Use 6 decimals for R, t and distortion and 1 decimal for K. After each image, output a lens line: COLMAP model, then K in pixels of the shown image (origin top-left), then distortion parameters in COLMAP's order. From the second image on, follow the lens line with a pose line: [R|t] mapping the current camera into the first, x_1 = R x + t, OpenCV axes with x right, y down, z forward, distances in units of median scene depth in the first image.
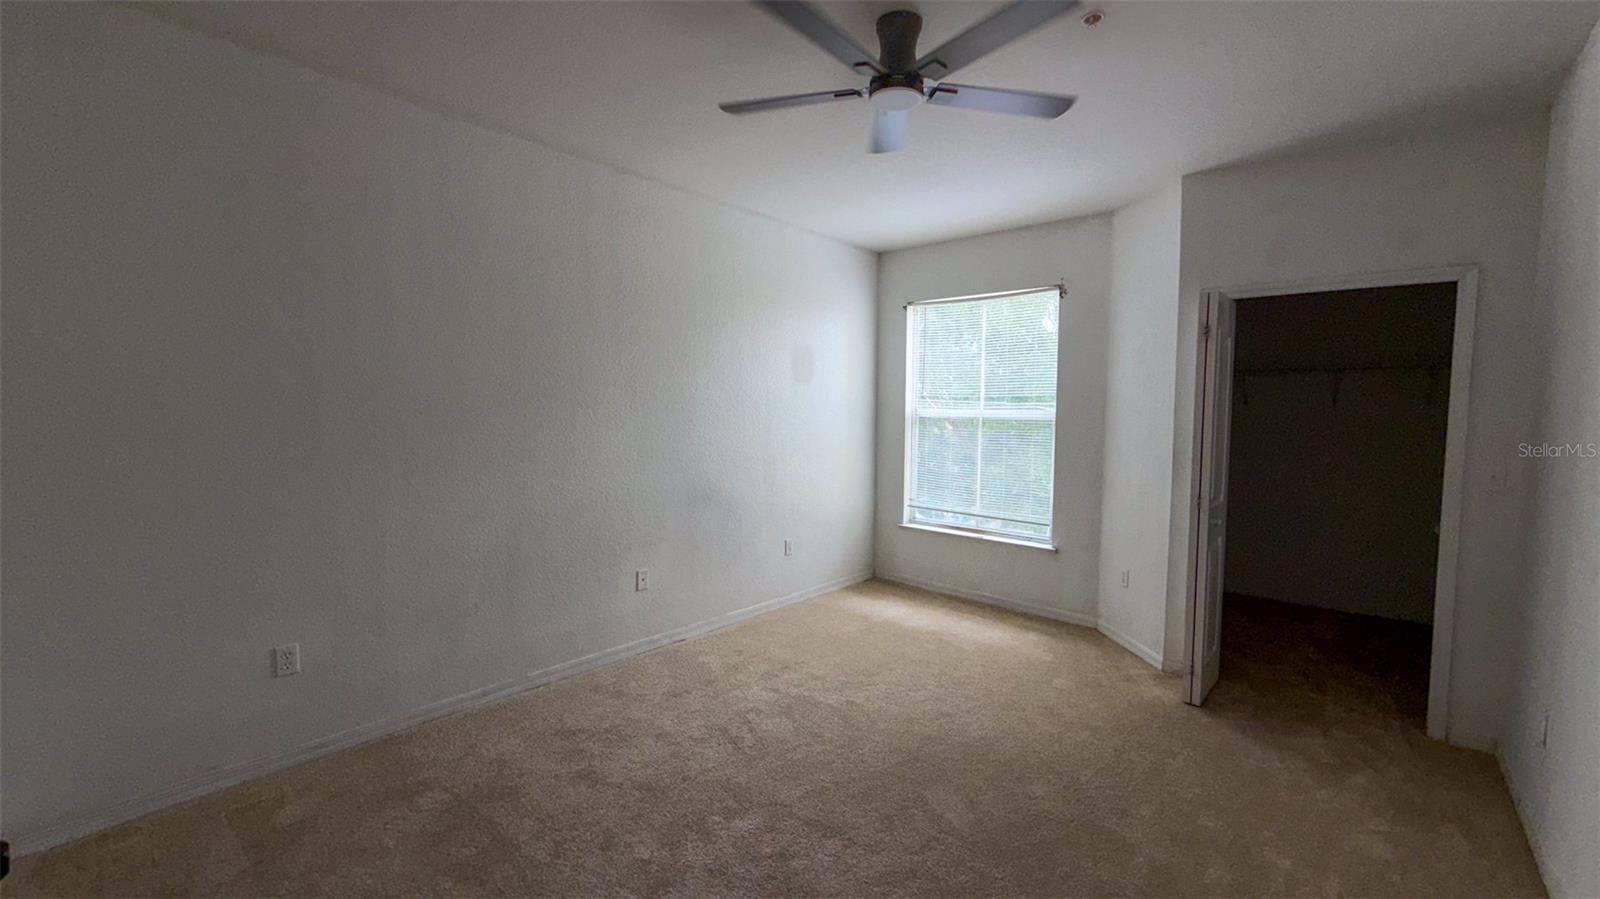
lens RADIAL K [[639.1, 0, 800.2], [0, 639.1, 448.4], [0, 0, 1]] dist [0.001128, 0.000296]
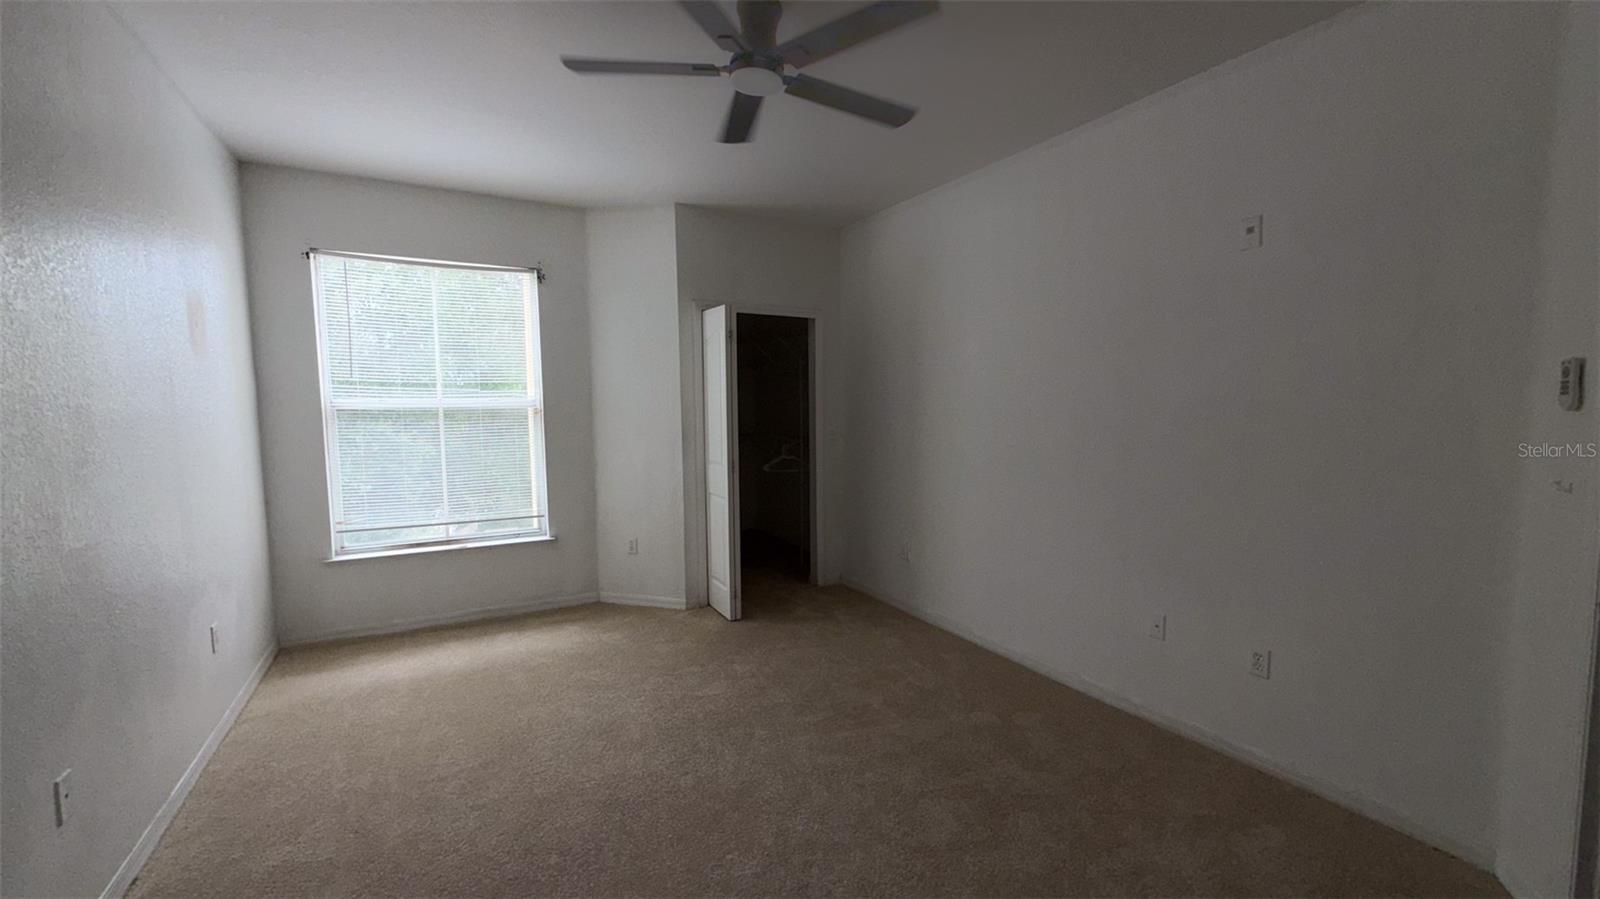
lens RADIAL K [[639.1, 0, 801.7], [0, 639.1, 449.8], [0, 0, 1]] dist [0.001128, 0.000296]
pose [[0.330016, -0.091049, 0.939574, -0.372016], [0.064950, 0.995169, 0.073624, -0.025417], [-0.941738, 0.036728, 0.334335, 0.286271]]
